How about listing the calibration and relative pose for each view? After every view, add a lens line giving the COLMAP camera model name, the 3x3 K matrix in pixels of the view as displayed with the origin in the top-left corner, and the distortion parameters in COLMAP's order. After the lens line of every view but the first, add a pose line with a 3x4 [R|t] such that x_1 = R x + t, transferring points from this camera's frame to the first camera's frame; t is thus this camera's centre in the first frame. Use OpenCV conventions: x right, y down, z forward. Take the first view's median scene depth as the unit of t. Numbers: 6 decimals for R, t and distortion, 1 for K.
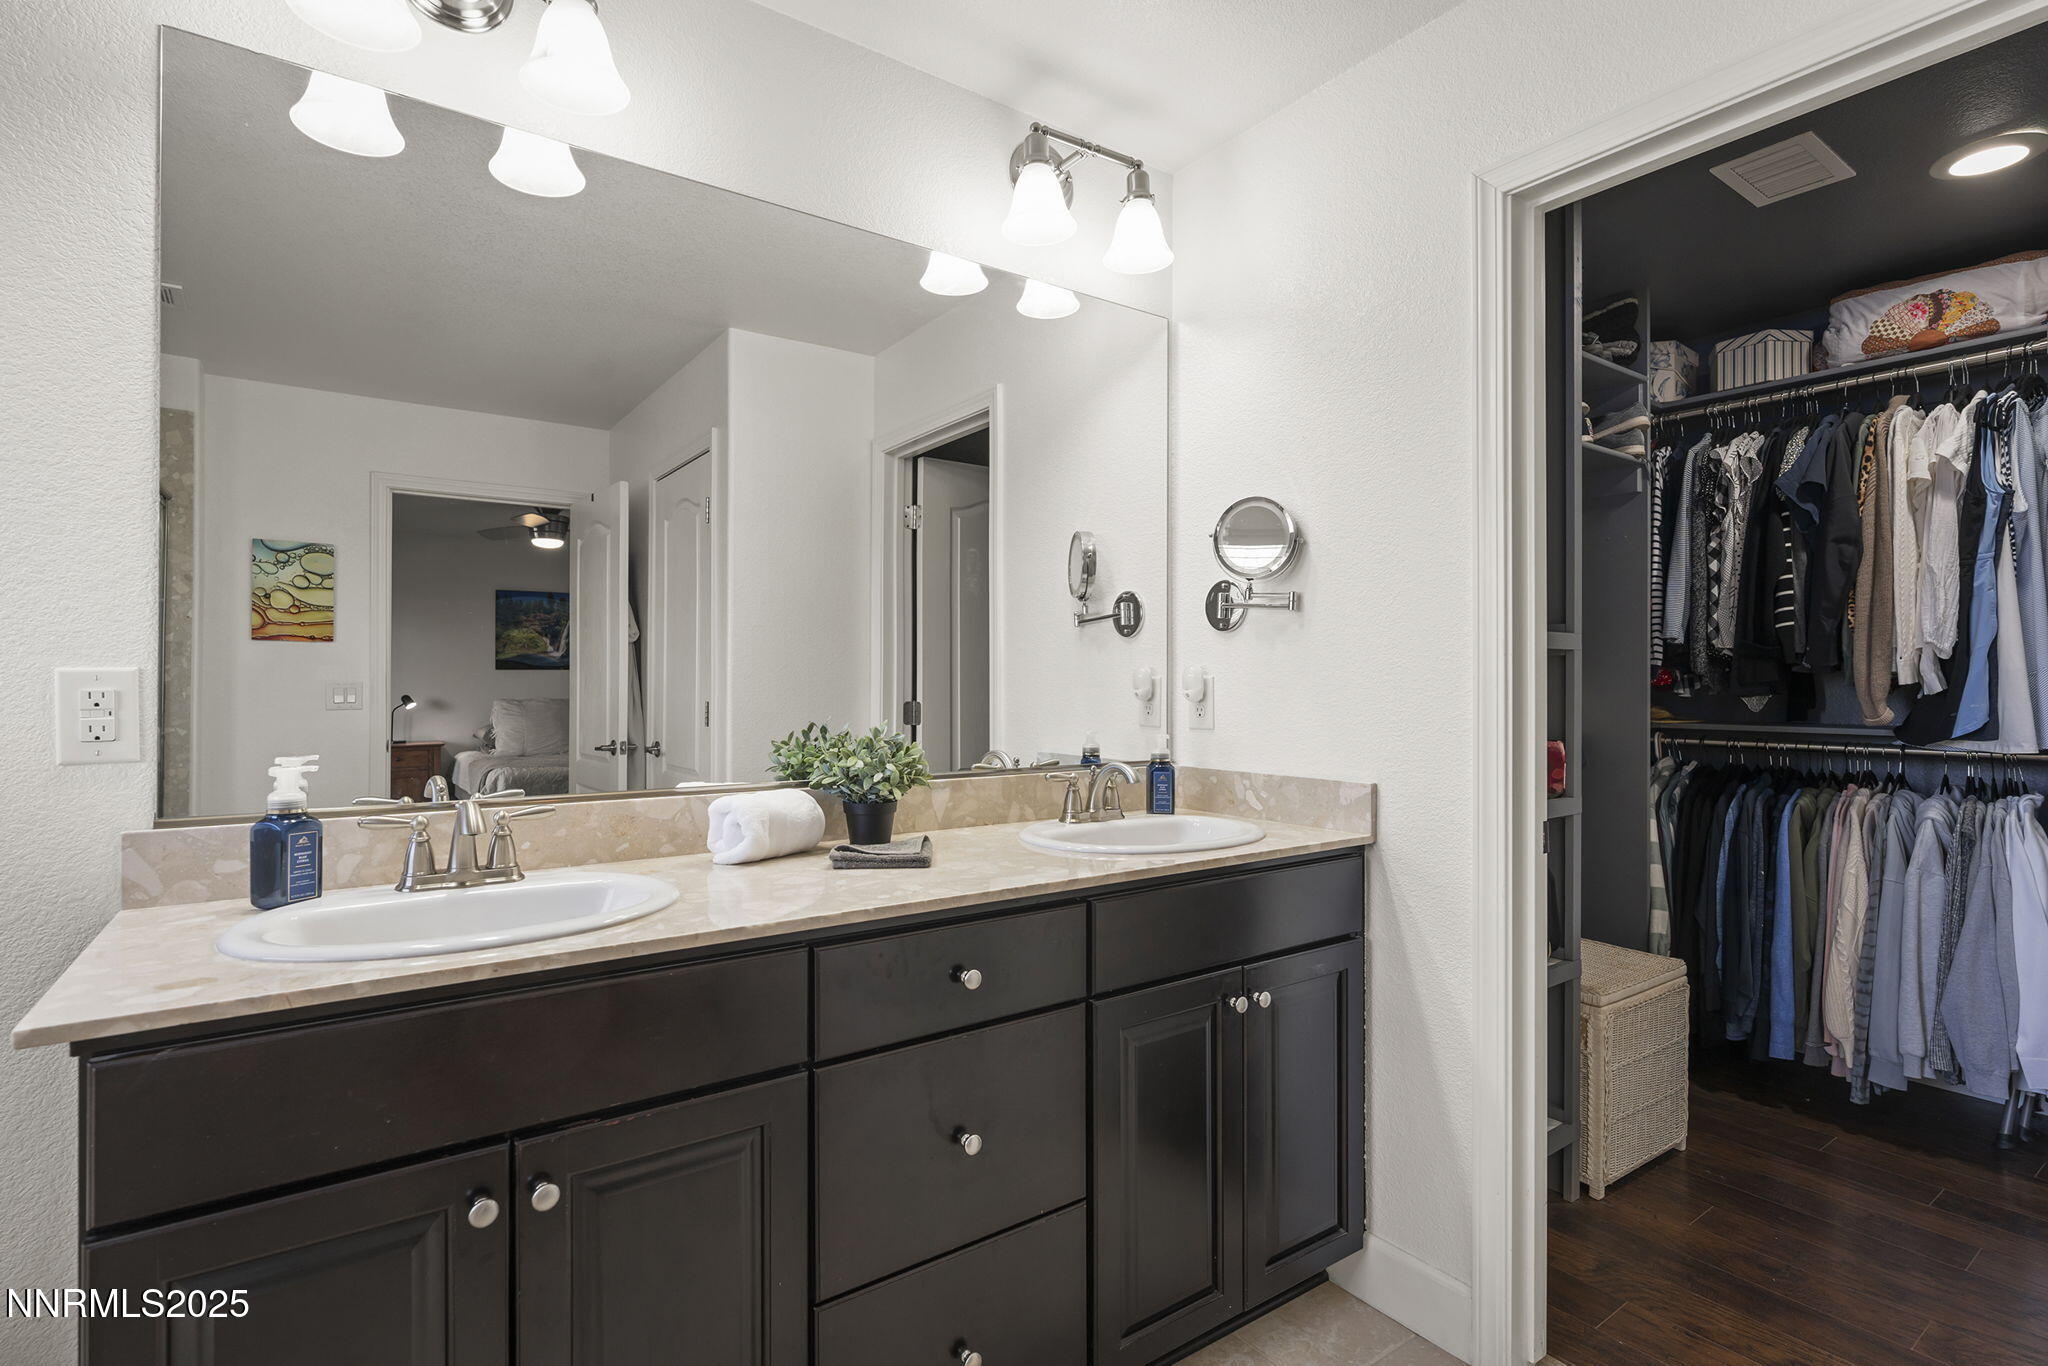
lens RADIAL K [[992.9, 0, 1026.3], [0, 992.9, 676.8], [0, 0, 1]] dist [-0.001004, 0.000181]
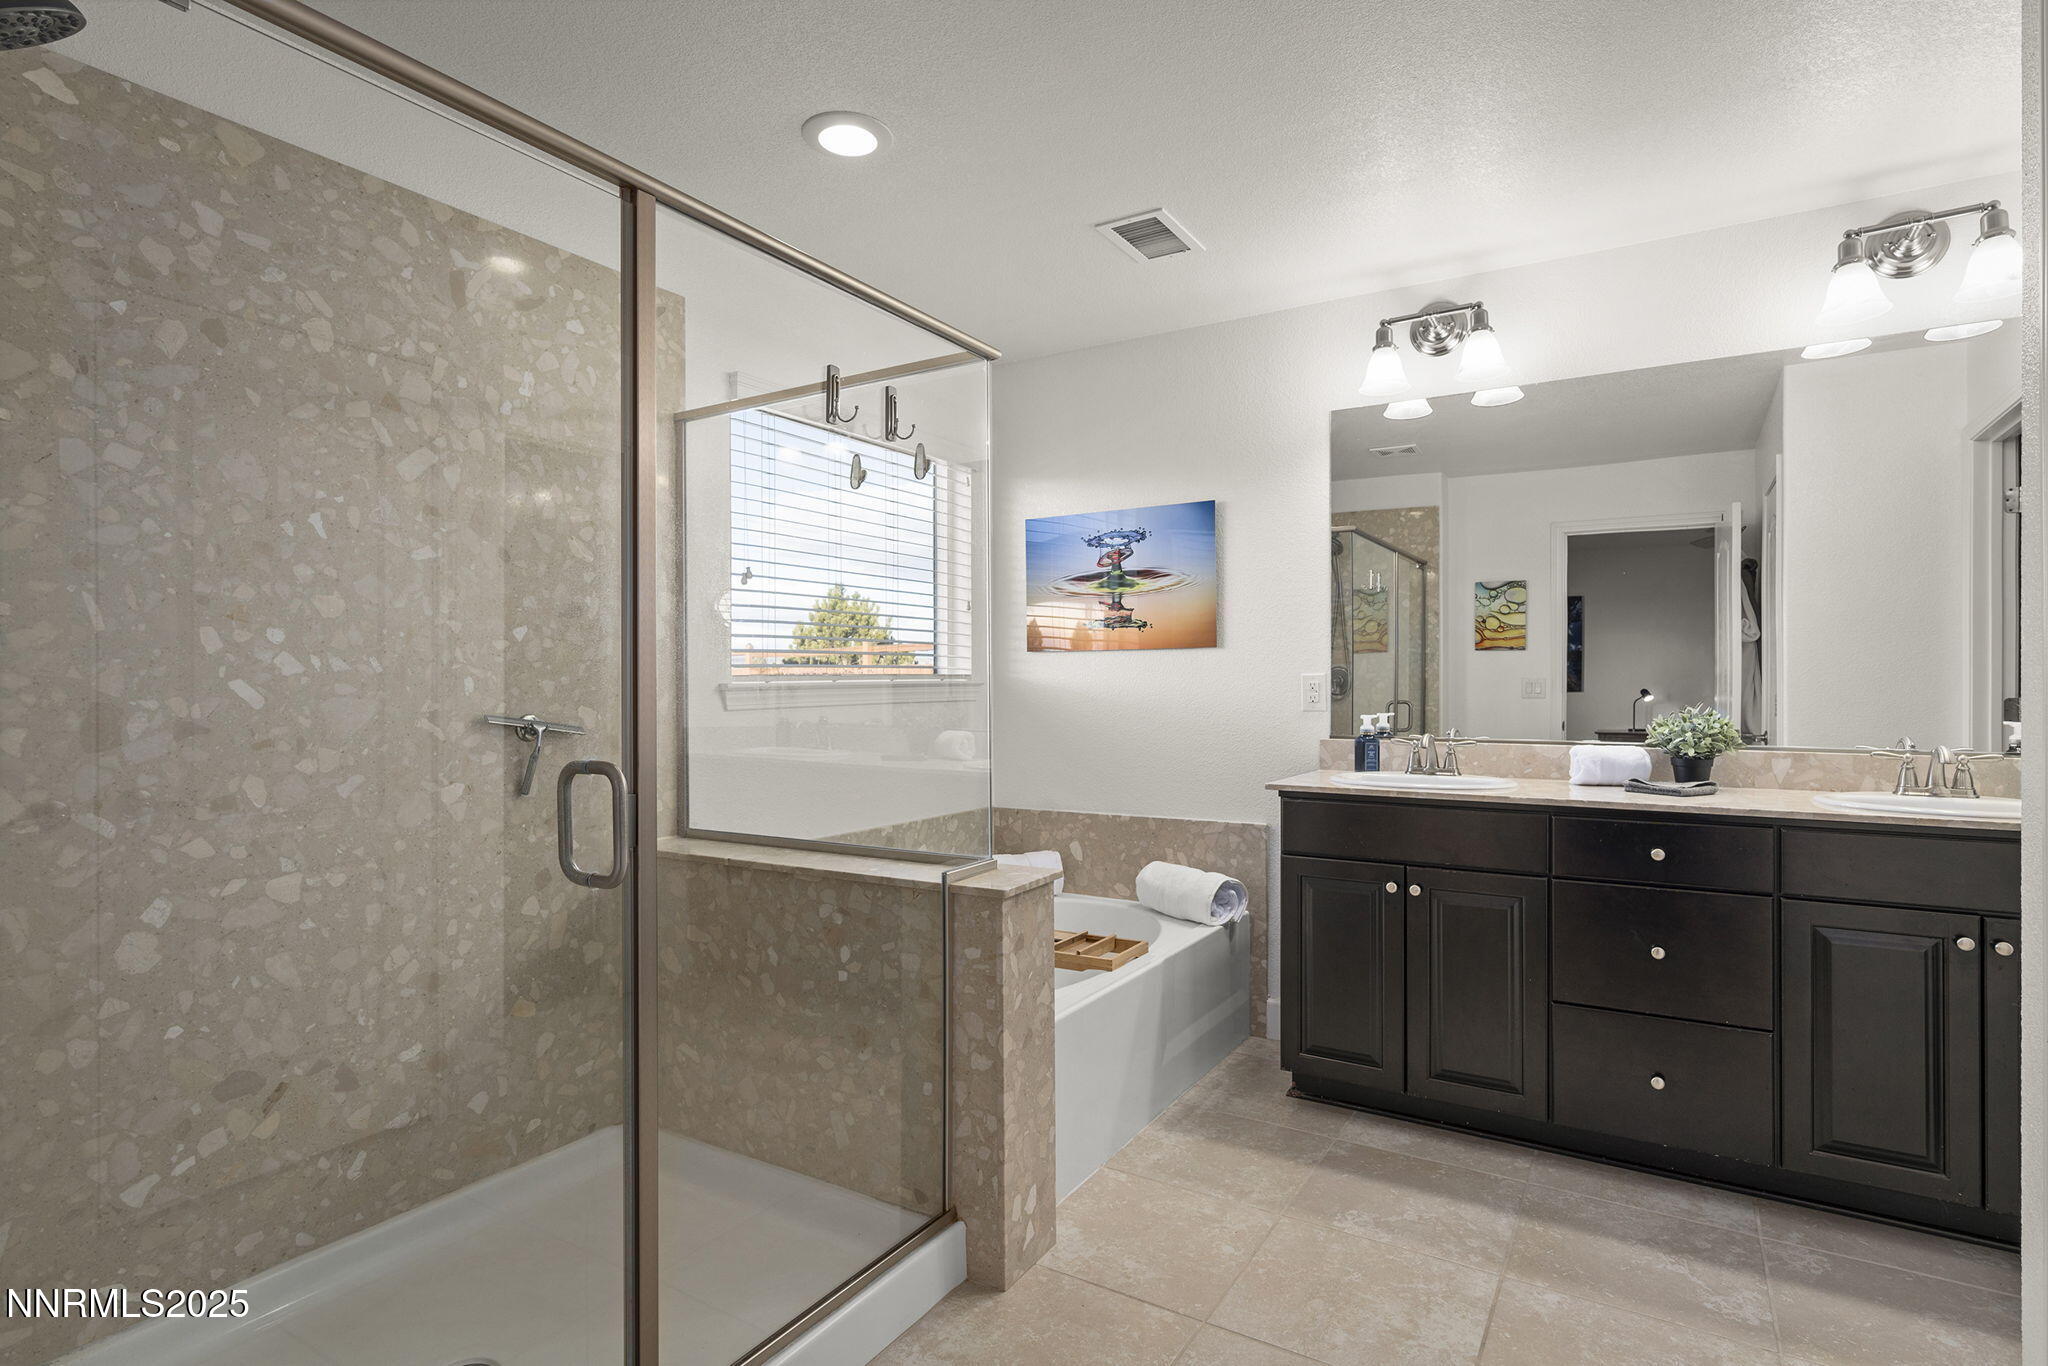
lens RADIAL K [[1085.8, 0, 1018.0], [0, 1085.8, 681.0], [0, 0, 1]] dist [-0.000050, 0.000225]
pose [[0.384065, -0.003499, -0.923299, 0.468797], [0.012330, 0.999923, 0.001339, -0.002327], [0.923224, -0.011898, 0.384079, -0.269330]]
